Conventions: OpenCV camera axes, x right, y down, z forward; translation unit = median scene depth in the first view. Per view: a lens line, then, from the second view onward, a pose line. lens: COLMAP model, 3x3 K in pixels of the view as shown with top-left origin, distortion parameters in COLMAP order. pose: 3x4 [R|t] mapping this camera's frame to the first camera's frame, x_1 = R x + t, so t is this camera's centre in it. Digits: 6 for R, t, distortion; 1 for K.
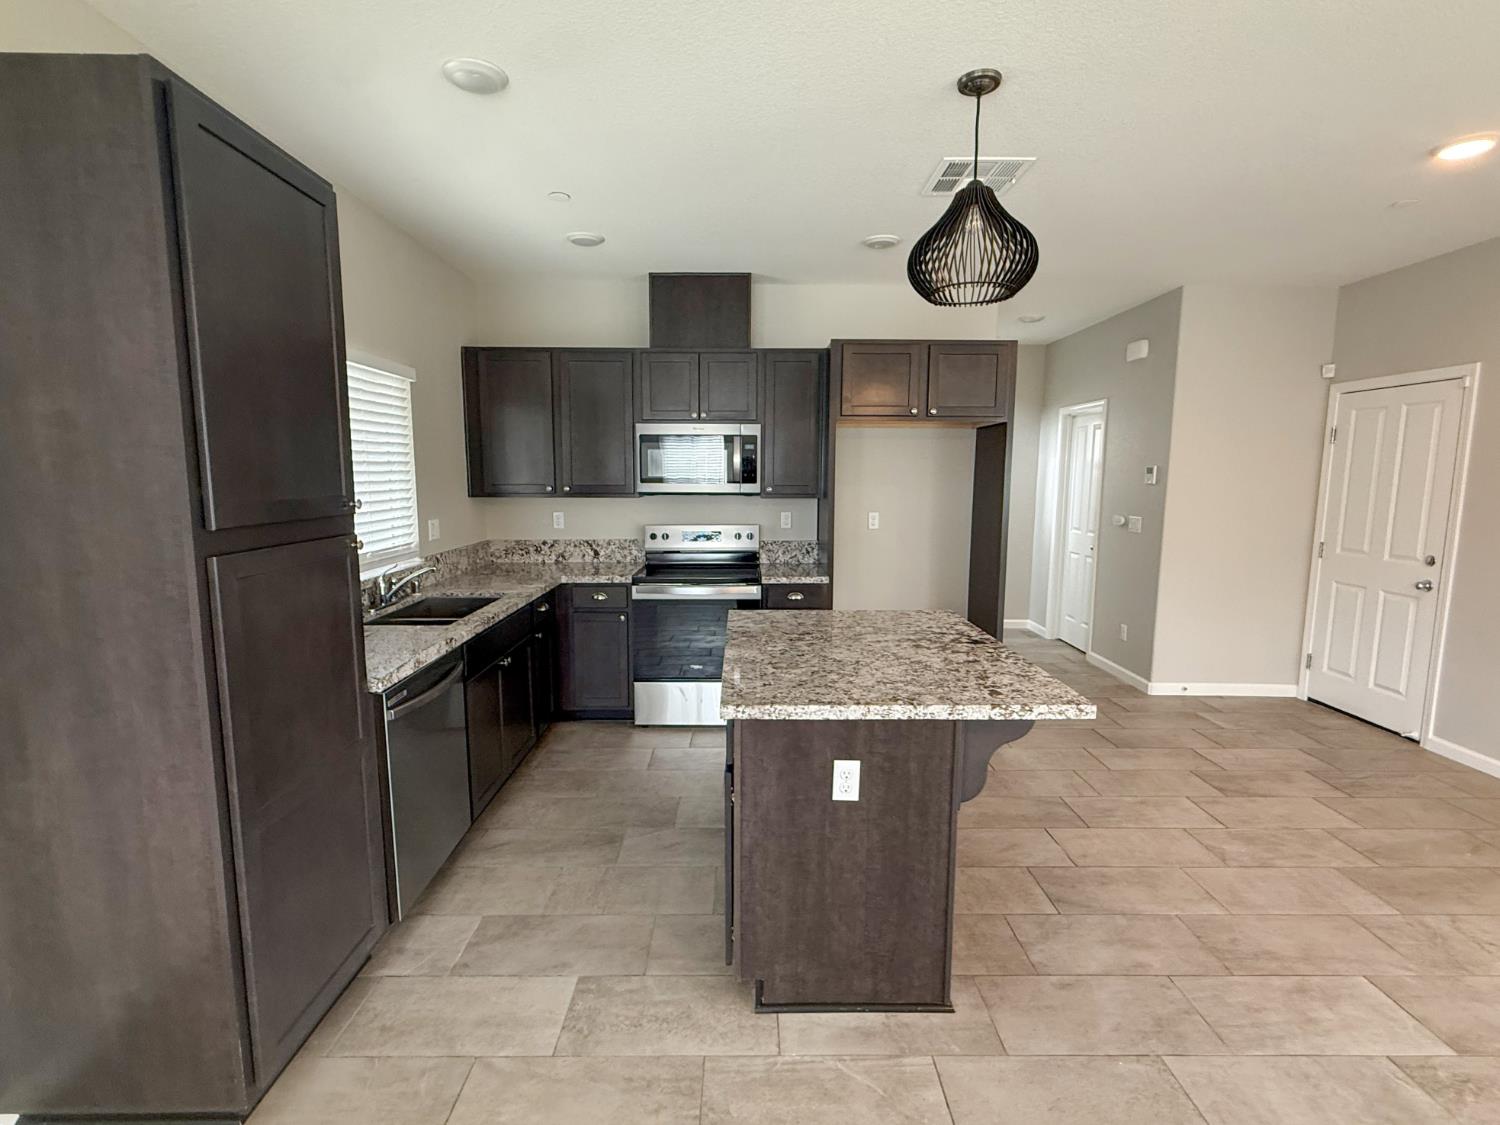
lens RADIAL K [[708.0, 0, 750.0], [0, 708.0, 562.5], [0, 0, 1]] dist [0.001495, 0.000766]
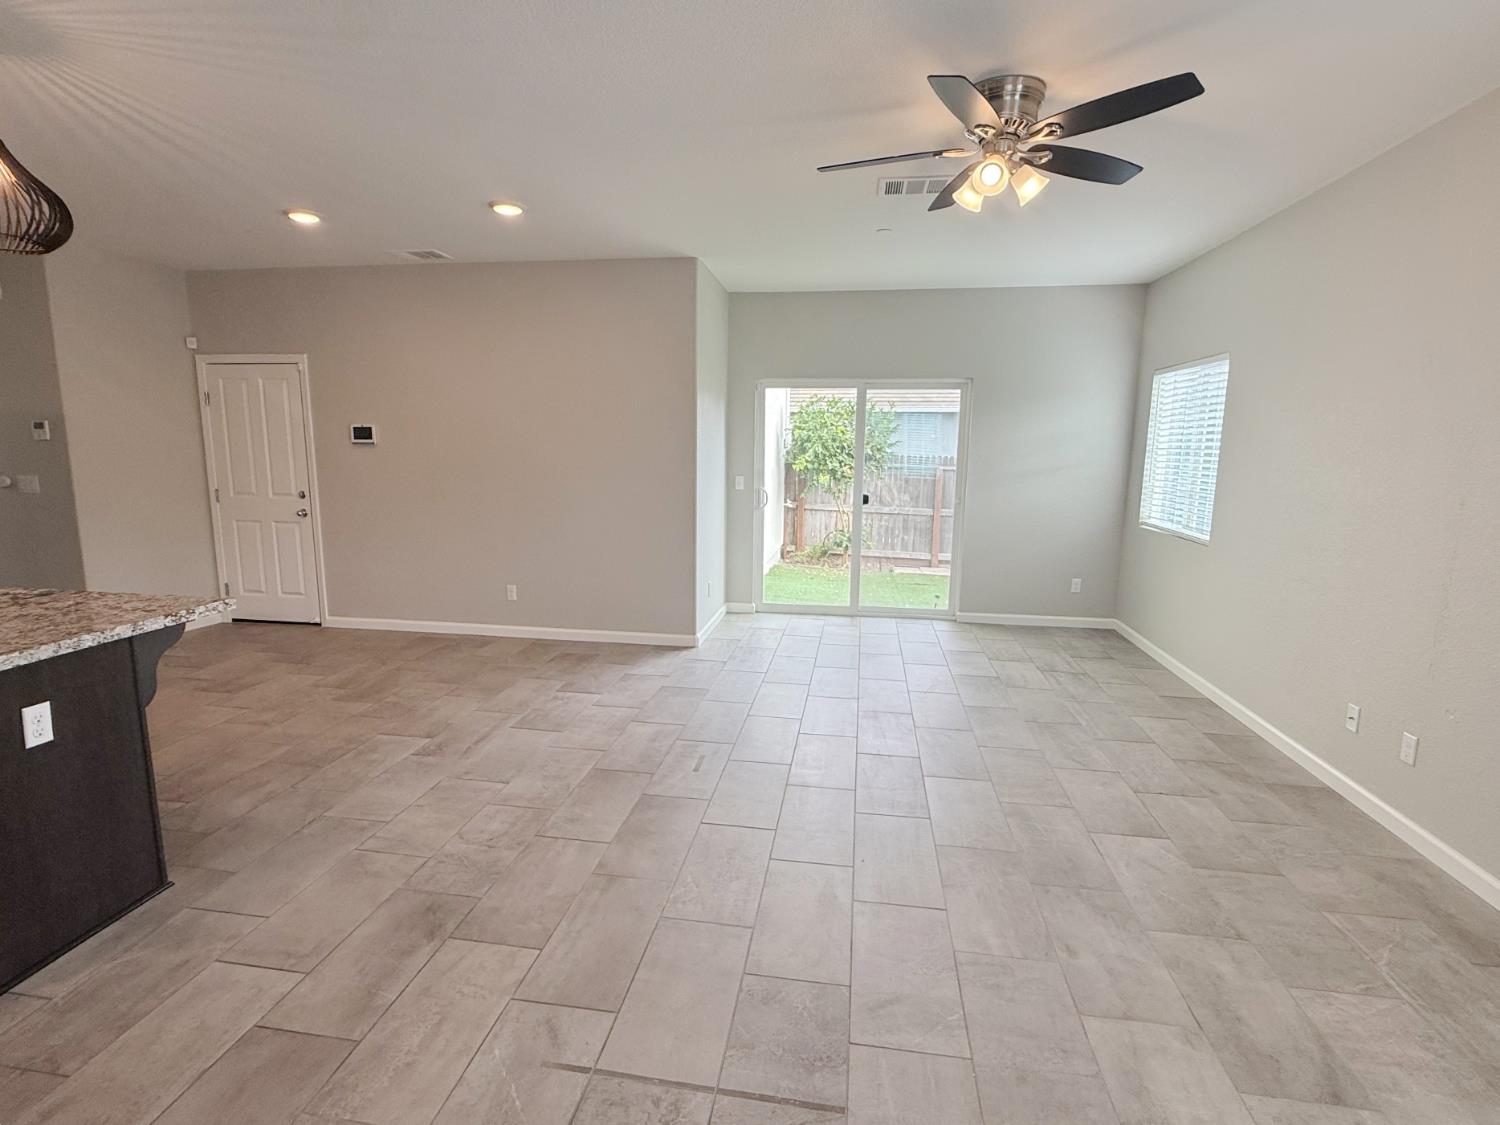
lens RADIAL K [[743.7, 0, 745.1], [0, 743.7, 563.4], [0, 0, 1]] dist [0.000069, -0.000124]
pose [[0.163786, -0.160863, 0.973292, -0.381276], [0.115389, 0.982967, 0.143044, 0.024106], [-0.979724, 0.088879, 0.179558, -0.113741]]
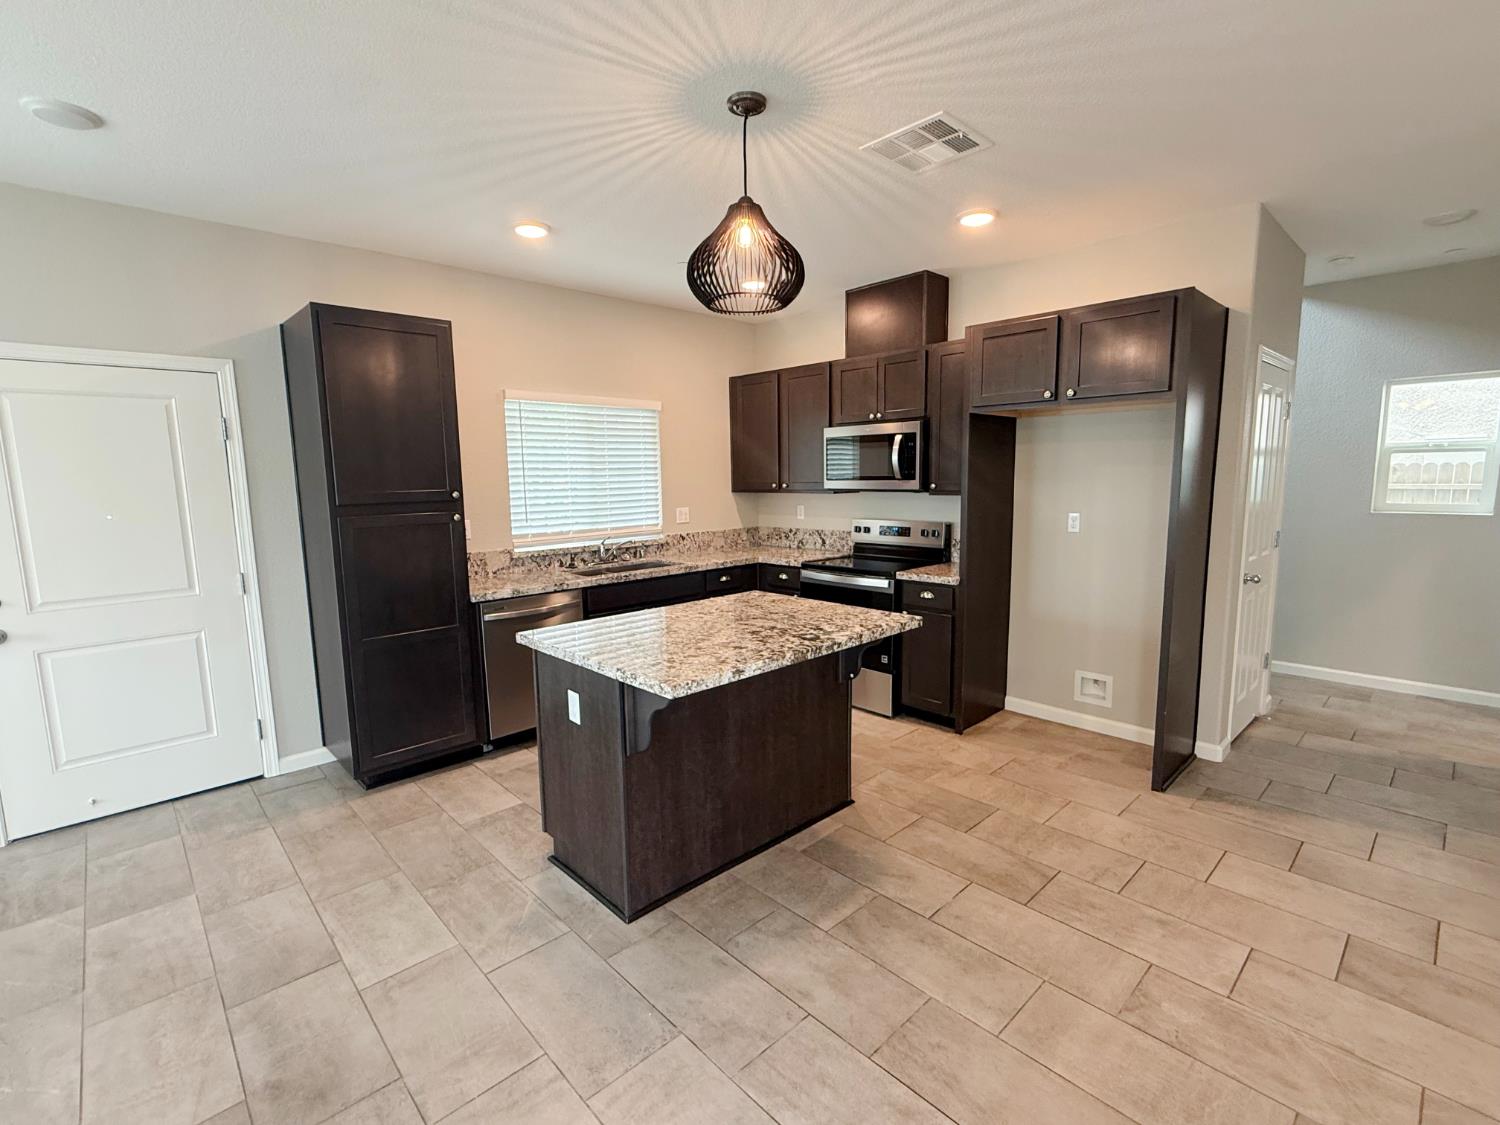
lens RADIAL K [[688.3, 0, 747.9], [0, 688.3, 564.7], [0, 0, 1]] dist [-0.000761, 0.000248]
pose [[0.680633, 0.082299, -0.727988, 0.691263], [-0.074498, 0.996295, 0.042980, -0.019648], [0.728827, 0.024980, 0.684242, 0.190809]]
